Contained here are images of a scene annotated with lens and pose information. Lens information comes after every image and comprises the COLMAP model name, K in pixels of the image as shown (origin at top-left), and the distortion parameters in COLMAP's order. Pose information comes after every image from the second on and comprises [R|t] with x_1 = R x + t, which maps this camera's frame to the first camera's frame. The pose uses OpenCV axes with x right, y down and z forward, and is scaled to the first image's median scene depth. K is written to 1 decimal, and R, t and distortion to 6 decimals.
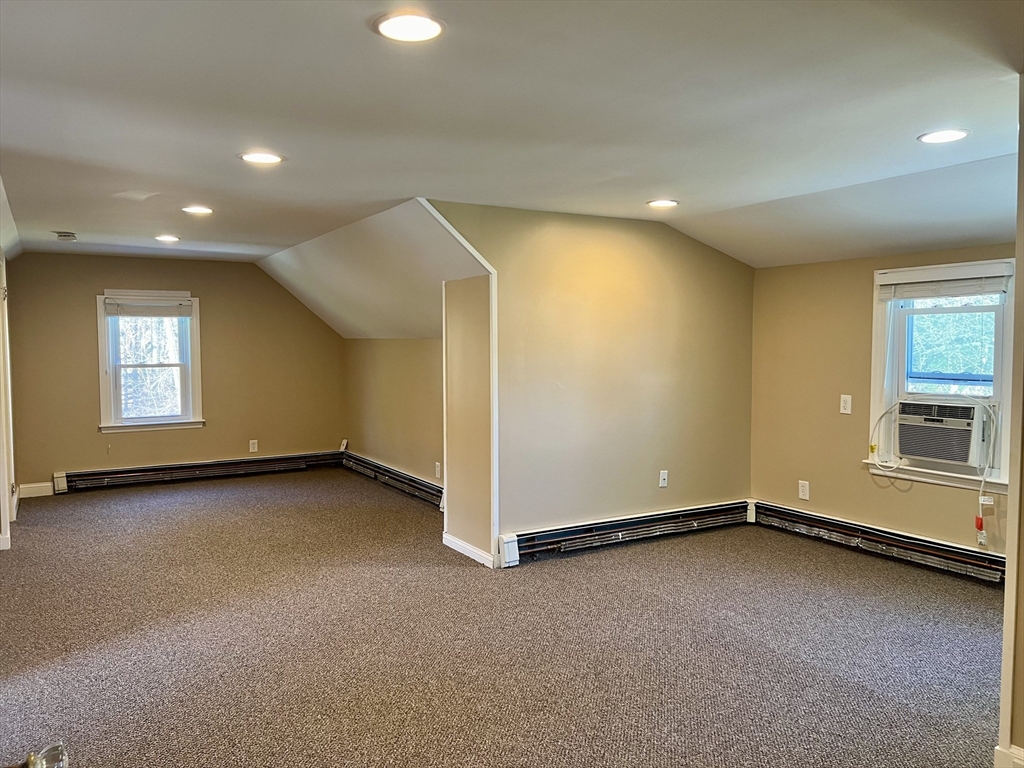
lens RADIAL K [[779.0, 0, 512.1], [0, 779.0, 382.7], [0, 0, 1]] dist [-0.039854, -0.020939]
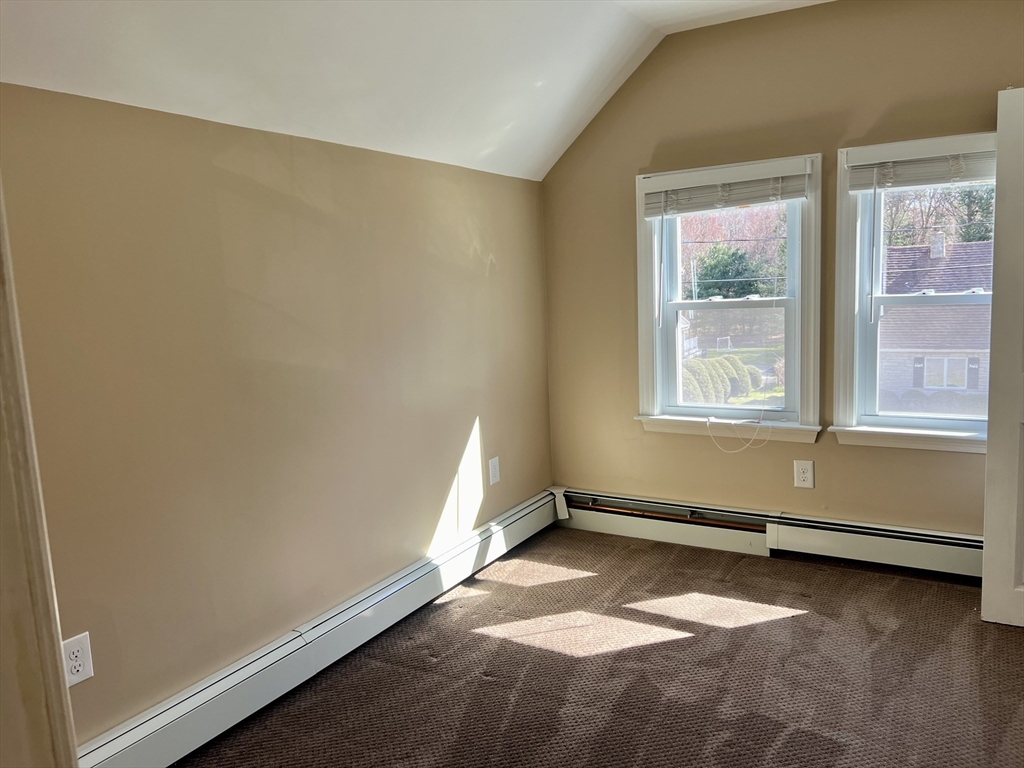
lens RADIAL K [[779.0, 0, 511.6], [0, 779.0, 385.4], [0, 0, 1]] dist [-0.039854, -0.020939]
pose [[0.864414, -0.104254, 0.491853, -0.074860], [0.064551, 0.993182, 0.097070, -0.015436], [-0.498620, -0.052159, 0.865250, 0.393814]]
